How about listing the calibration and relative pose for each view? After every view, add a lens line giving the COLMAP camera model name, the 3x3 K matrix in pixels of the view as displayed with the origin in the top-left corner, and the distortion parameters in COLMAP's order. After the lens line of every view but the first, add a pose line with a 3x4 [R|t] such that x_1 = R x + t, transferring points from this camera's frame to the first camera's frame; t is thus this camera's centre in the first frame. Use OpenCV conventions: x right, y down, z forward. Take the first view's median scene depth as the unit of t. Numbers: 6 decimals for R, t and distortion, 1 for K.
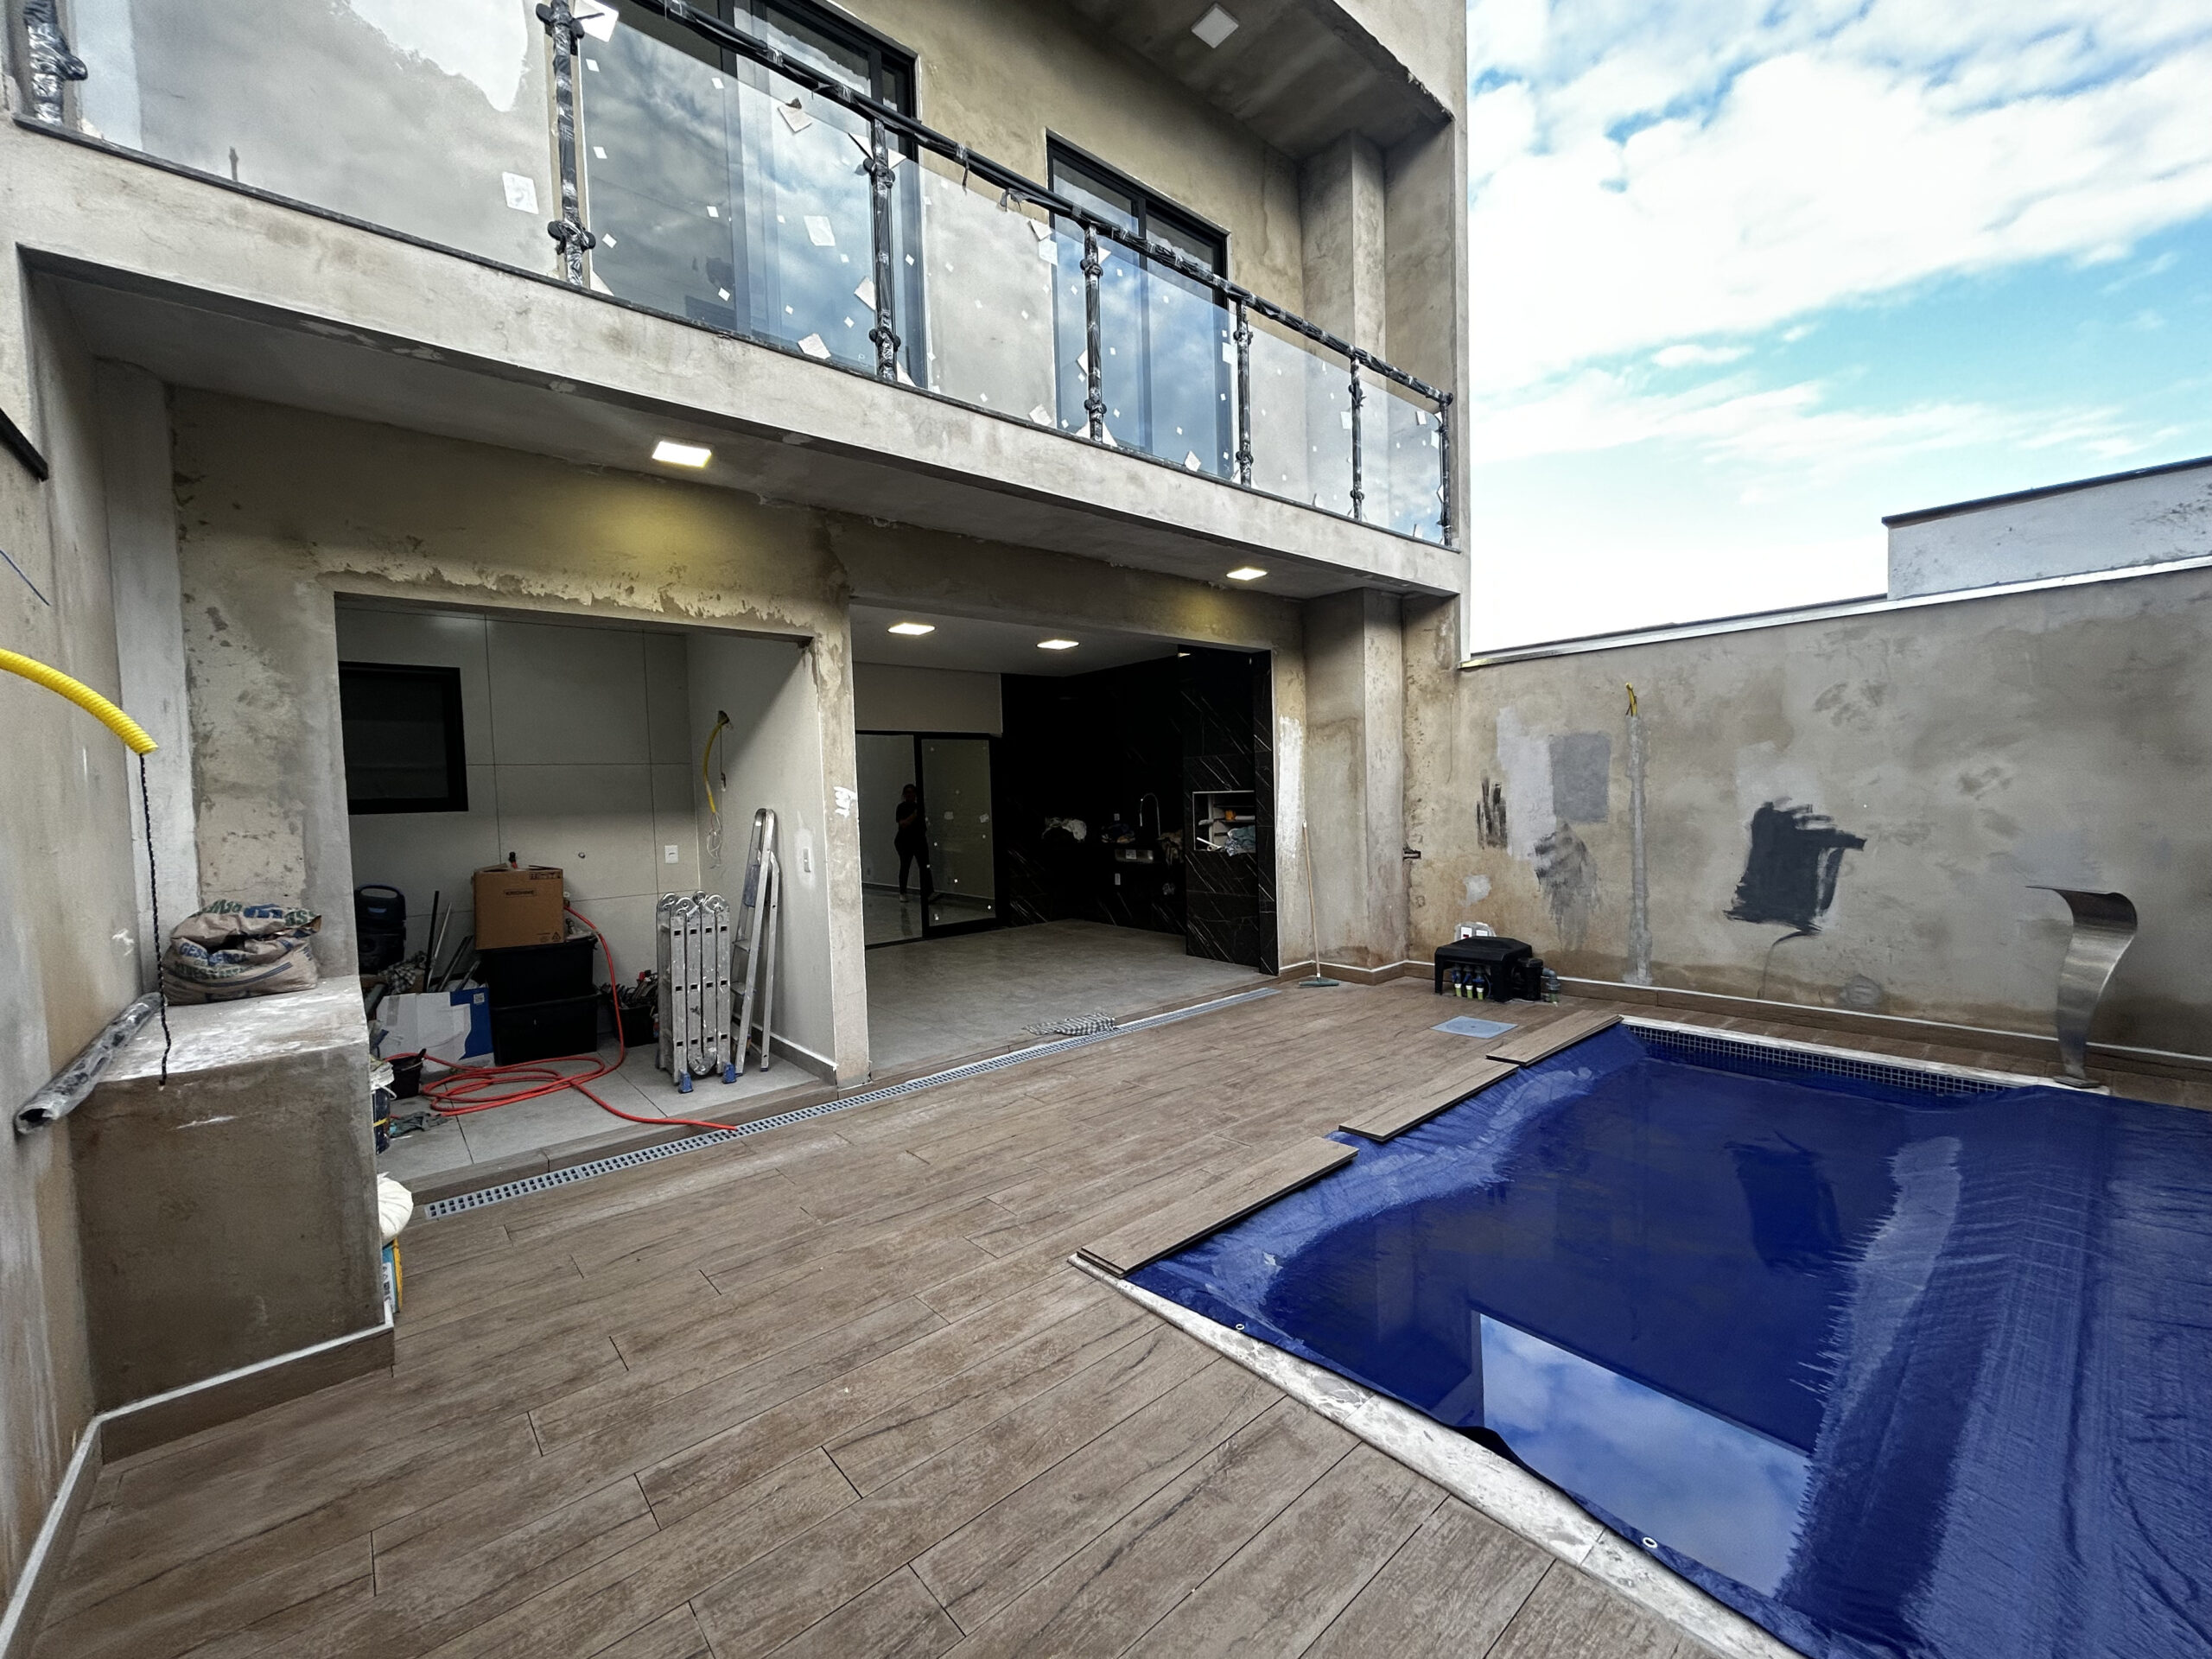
lens RADIAL K [[882.9, 0, 1102.7], [0, 882.9, 831.3], [0, 0, 1]] dist [0.002465, 0.000160]
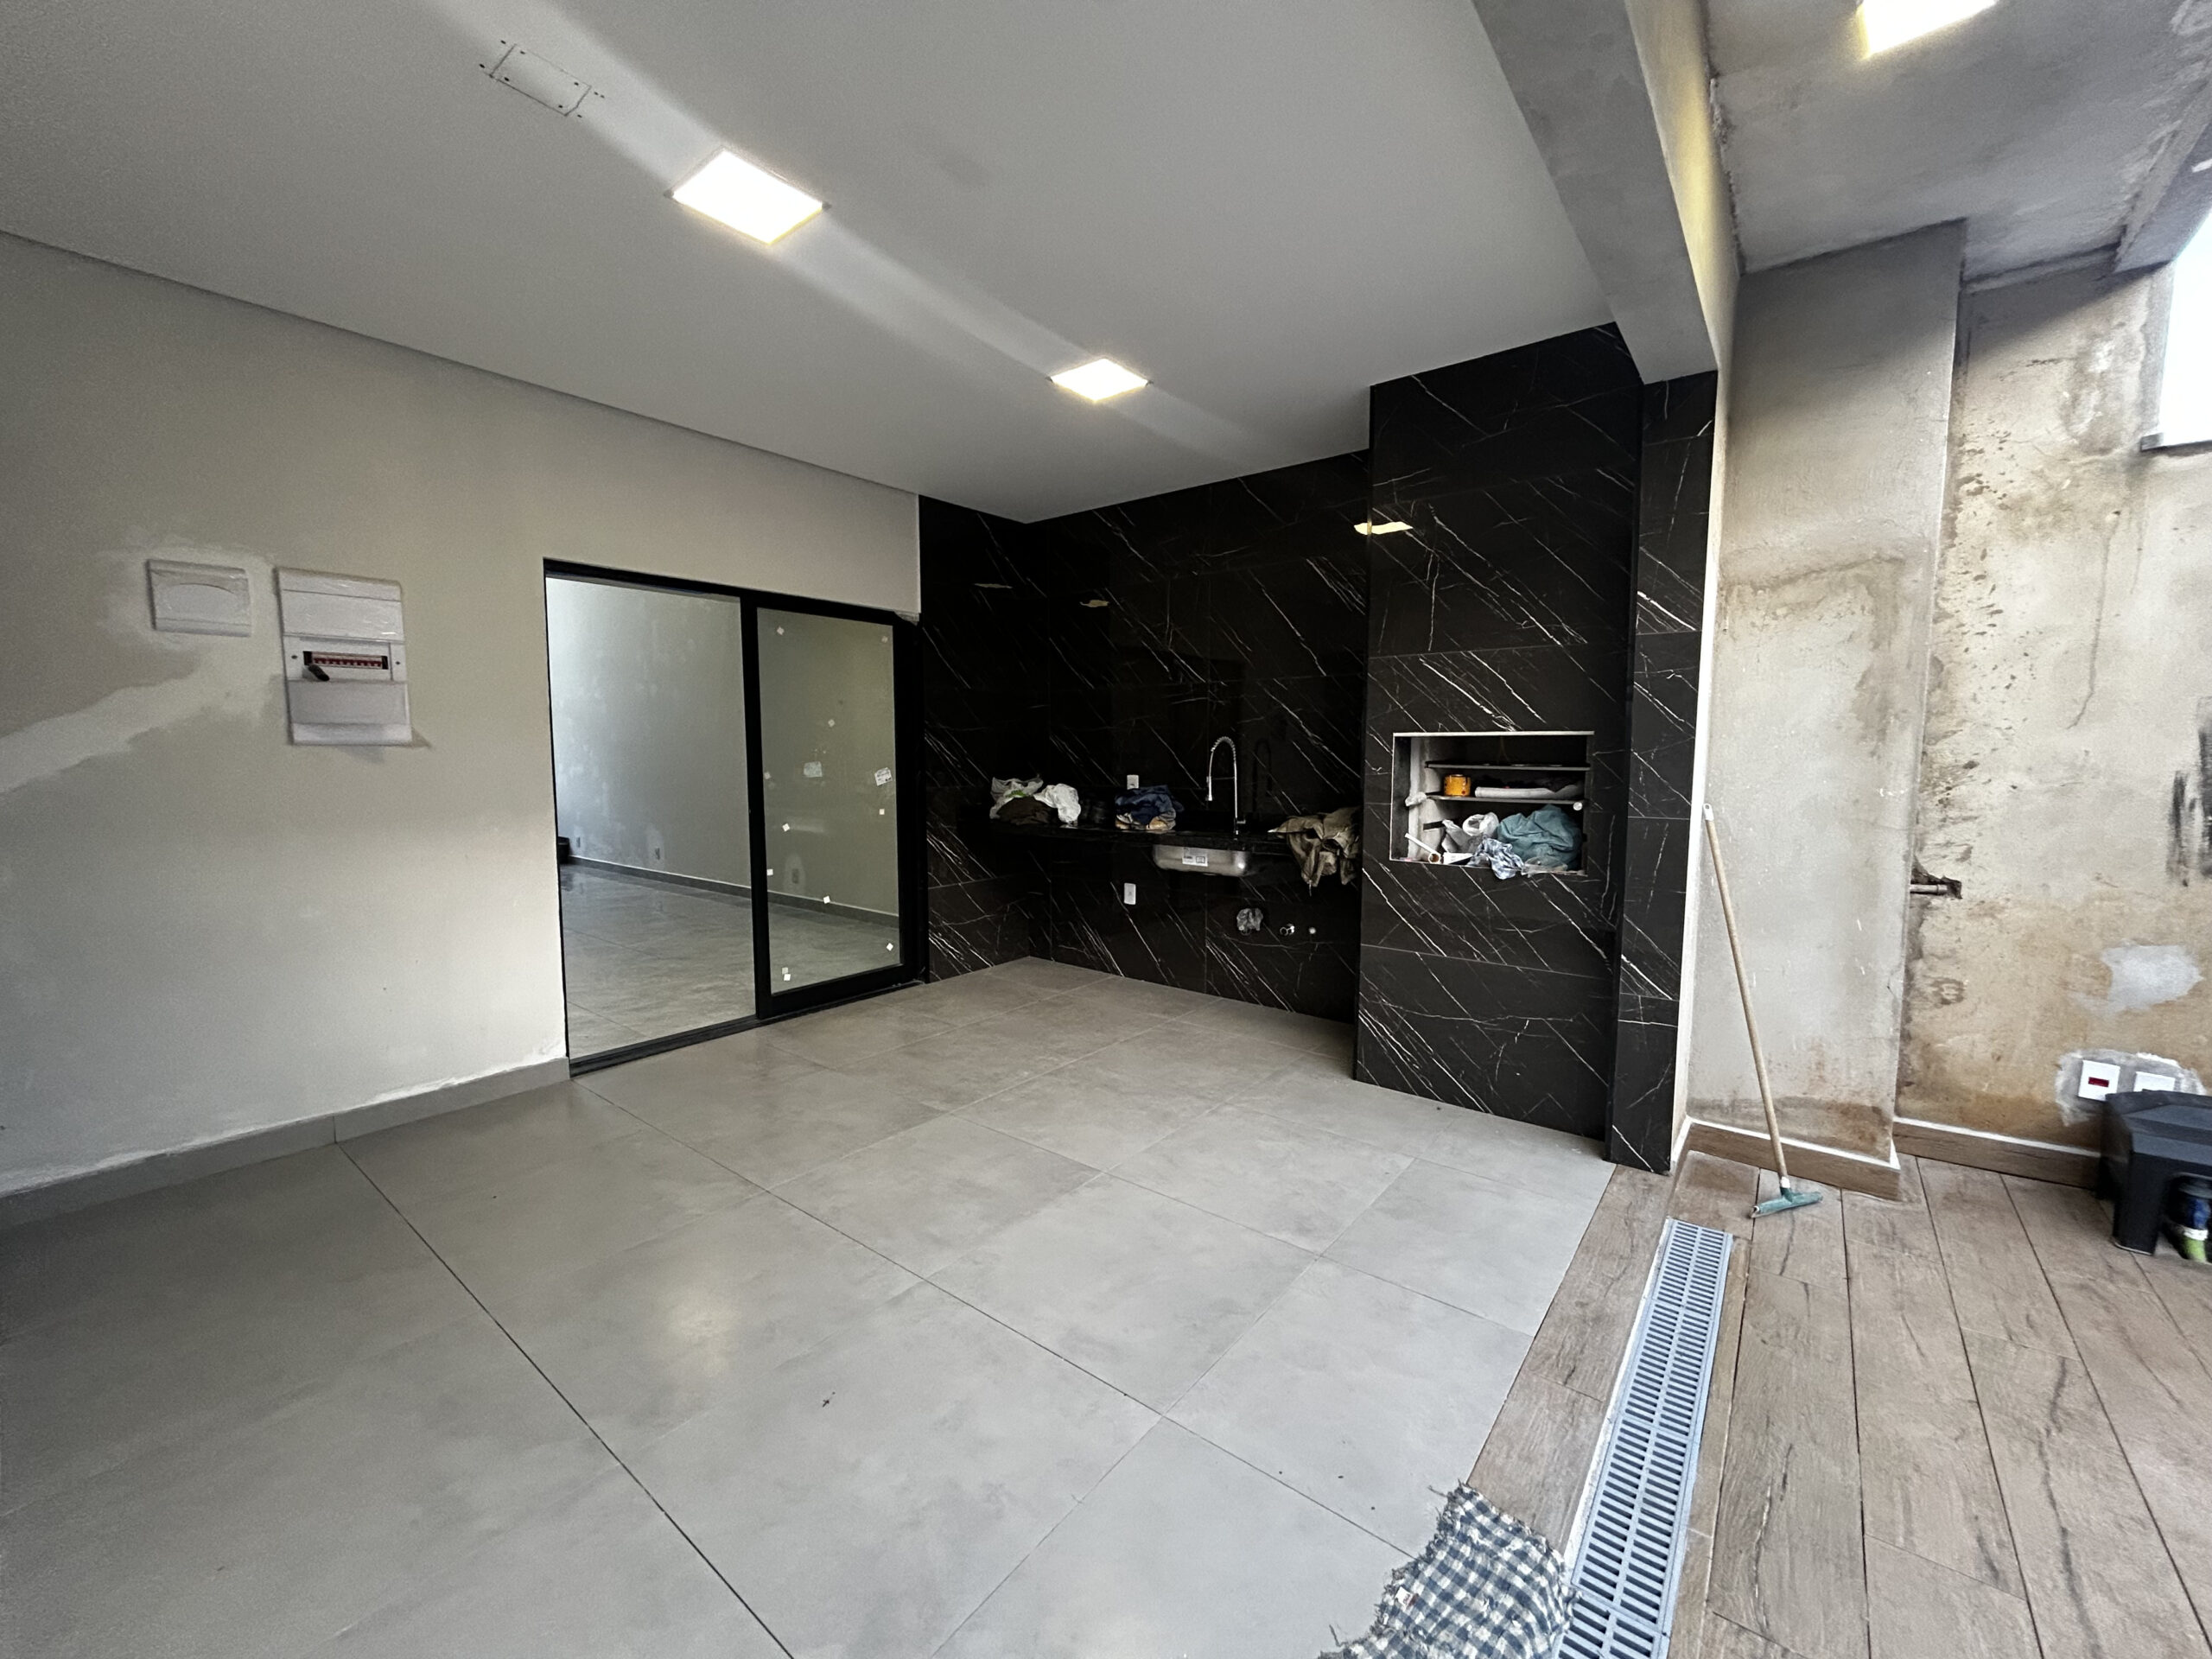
lens RADIAL K [[882.9, 0, 1109.8], [0, 882.9, 827.1], [0, 0, 1]] dist [0.002465, 0.000160]
pose [[0.980215, 0.015871, 0.197299, -0.146553], [-0.023636, 0.999033, 0.037061, -0.010696], [-0.196520, -0.040991, 0.979643, 0.649938]]
